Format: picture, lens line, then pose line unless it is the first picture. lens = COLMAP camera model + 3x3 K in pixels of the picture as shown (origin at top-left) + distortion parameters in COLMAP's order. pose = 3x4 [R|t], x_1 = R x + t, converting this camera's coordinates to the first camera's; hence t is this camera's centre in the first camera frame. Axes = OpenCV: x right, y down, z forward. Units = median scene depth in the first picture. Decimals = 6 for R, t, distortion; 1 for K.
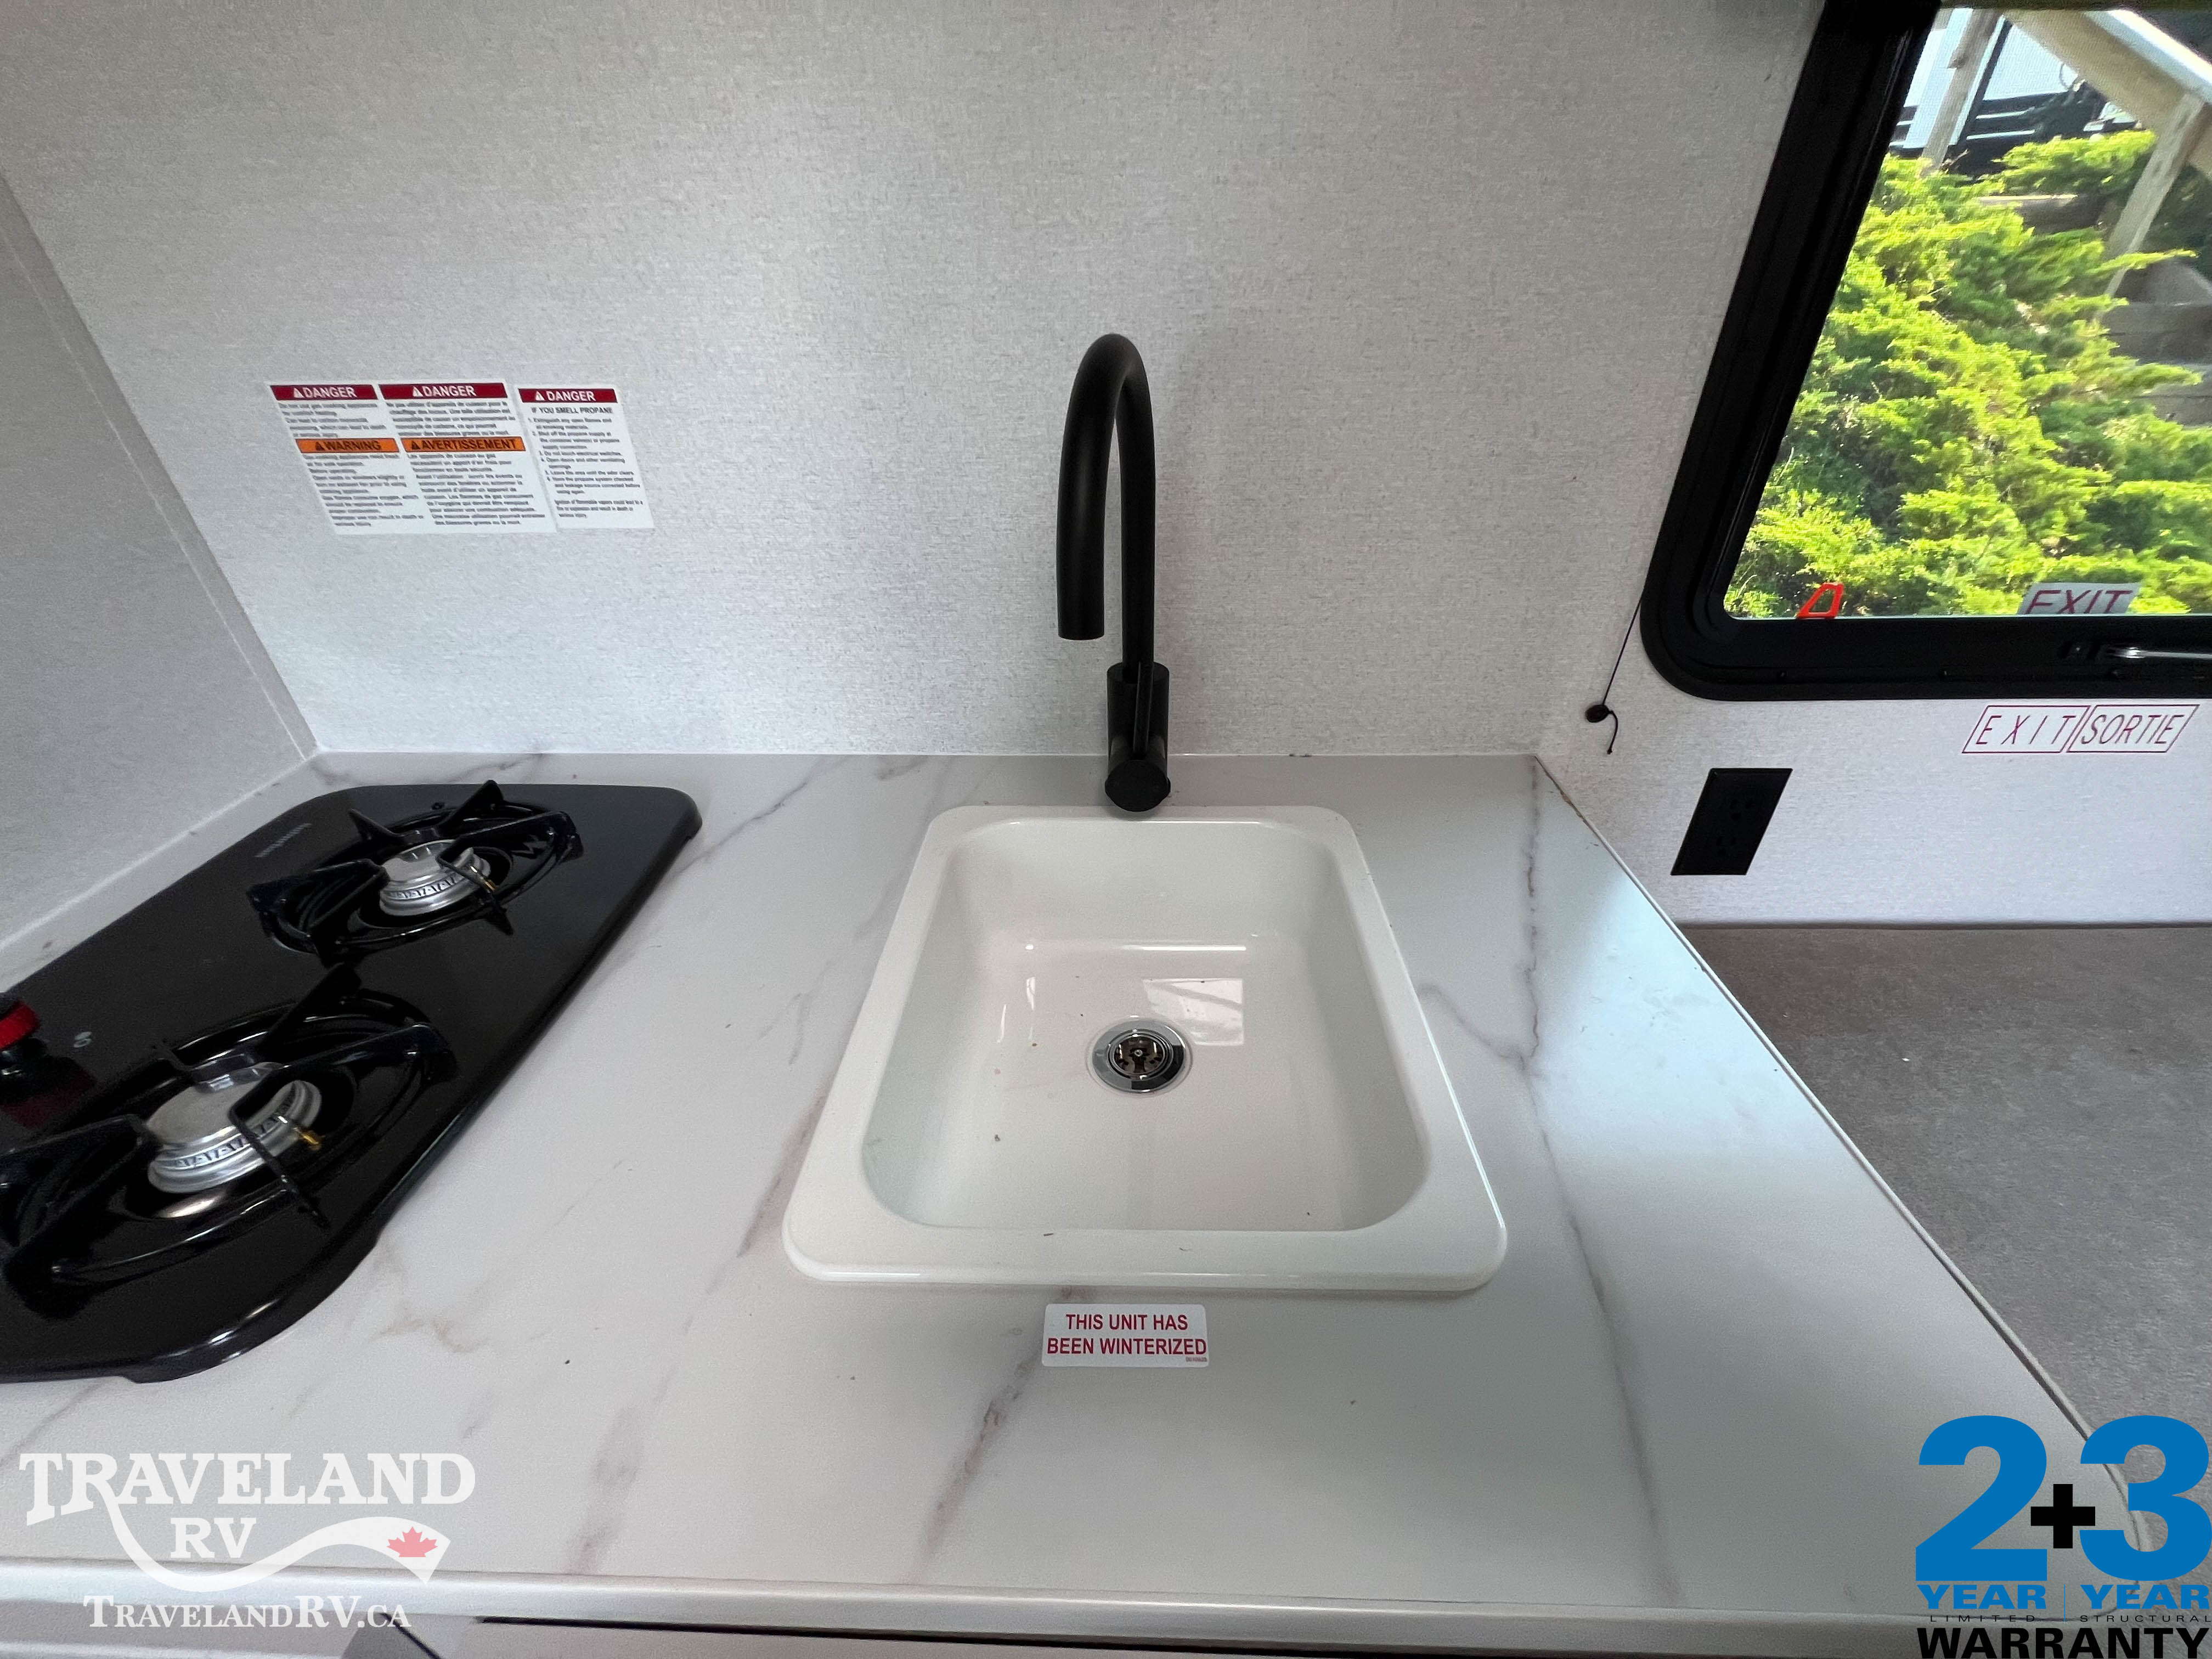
lens RADIAL K [[889.7, 0, 1112.5], [0, 889.7, 823.9], [0, 0, 1]] dist [-0.001572, 0.000989]
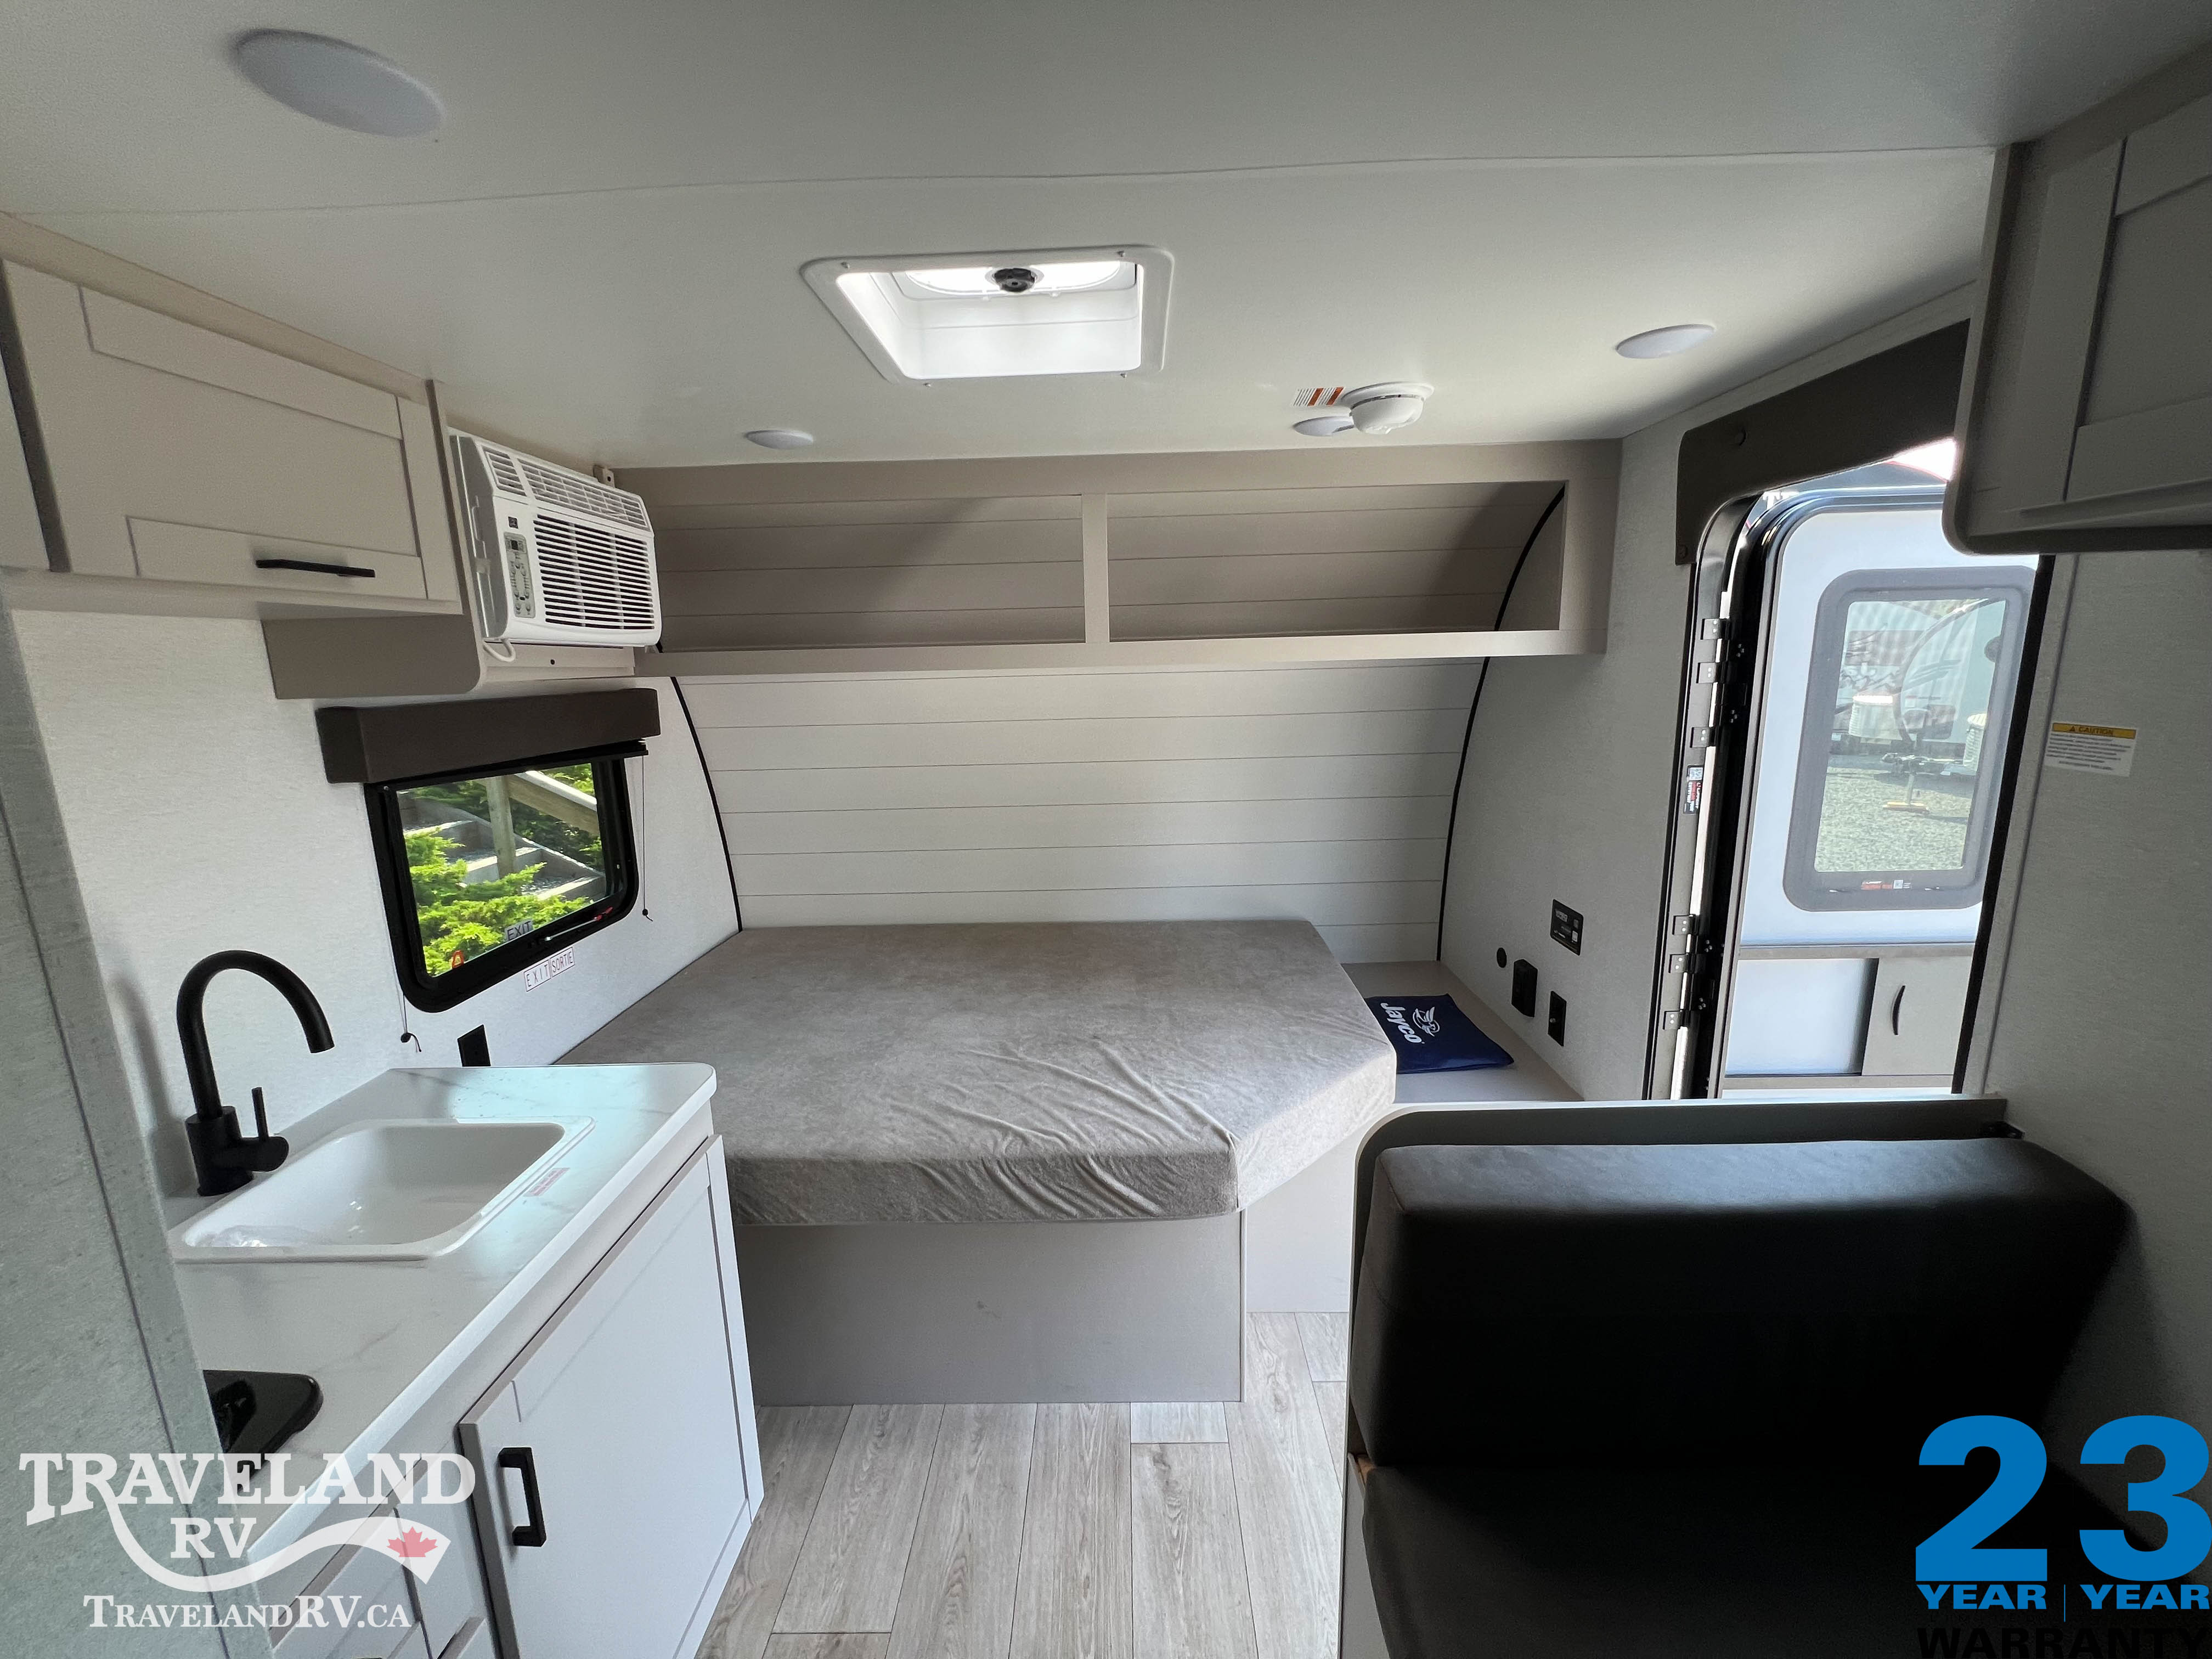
lens RADIAL K [[889.7, 0, 1110.2], [0, 889.7, 840.7], [0, 0, 1]] dist [-0.001572, 0.000989]
pose [[-0.013898, -0.184843, 0.982670, -1.619480], [0.555020, 0.816039, 0.161349, 0.091040], [-0.831721, 0.547644, 0.091250, -0.930292]]
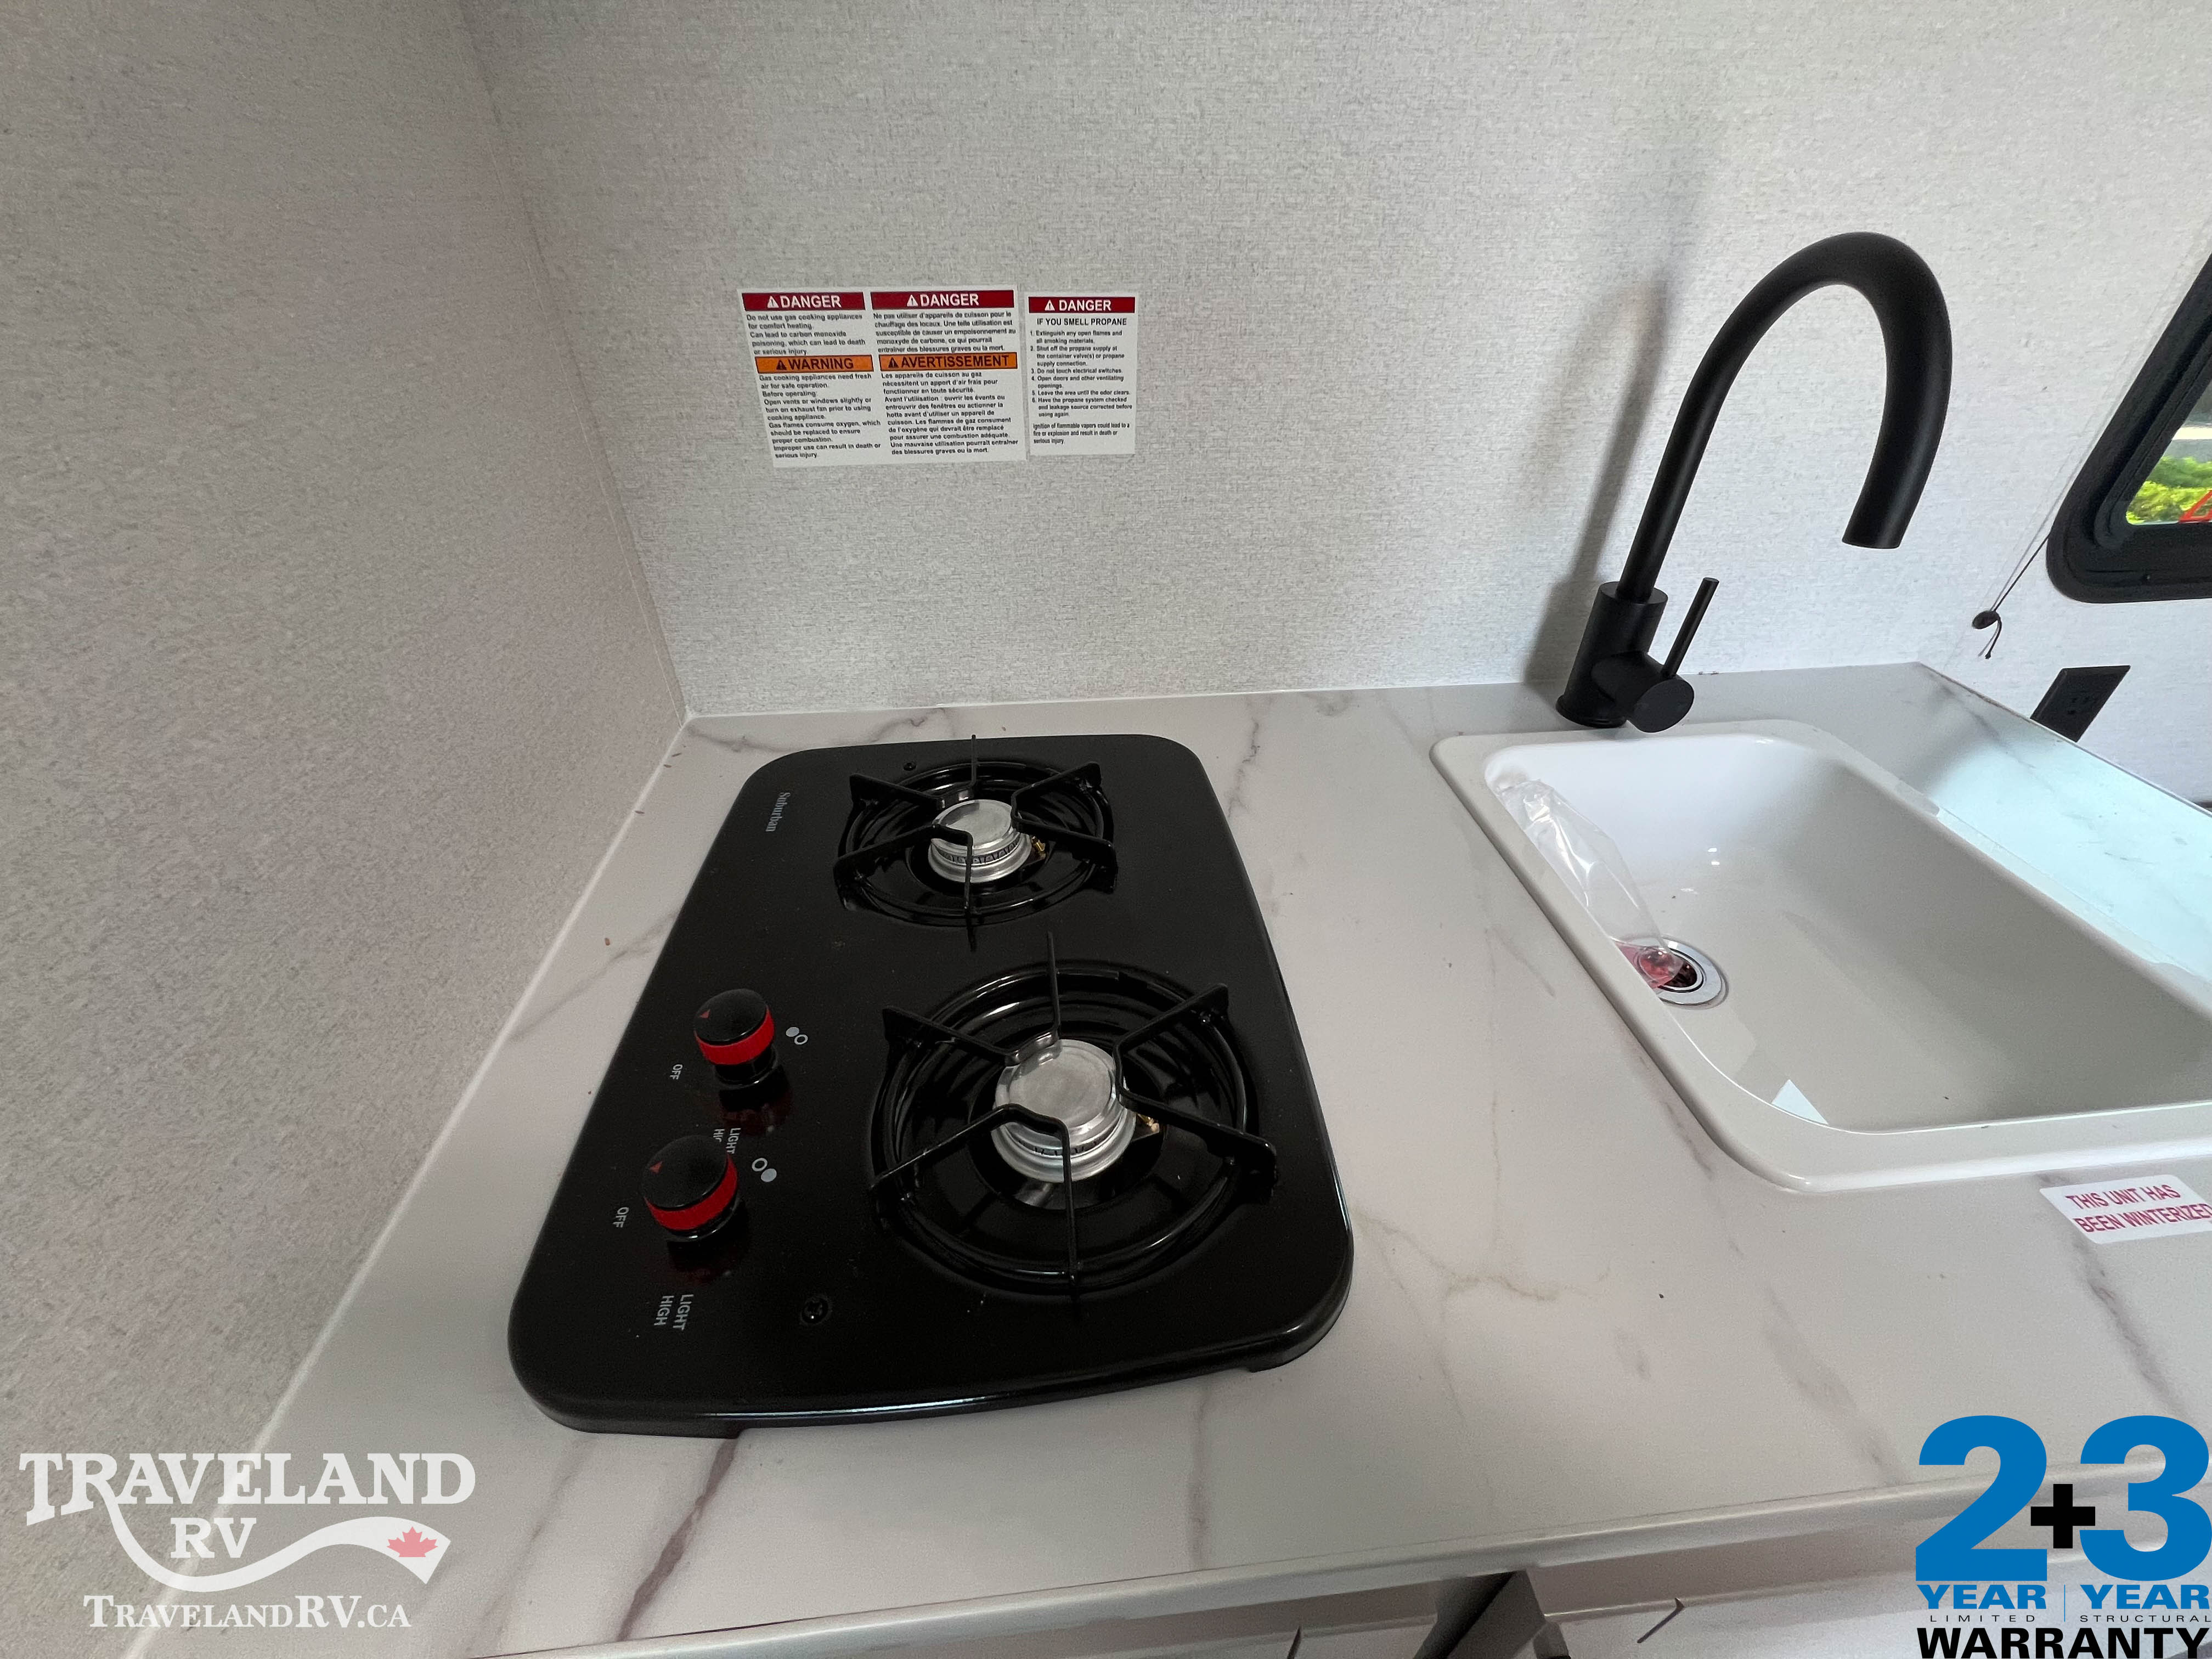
lens RADIAL K [[888.8, 0, 1100.8], [0, 888.8, 822.1], [0, 0, 1]] dist [-0.003275, 0.001167]
pose [[0.992118, -0.062280, 0.108731, -0.690016], [0.056498, 0.996861, 0.055466, -0.002799], [-0.111844, -0.048886, 0.992523, 0.065711]]
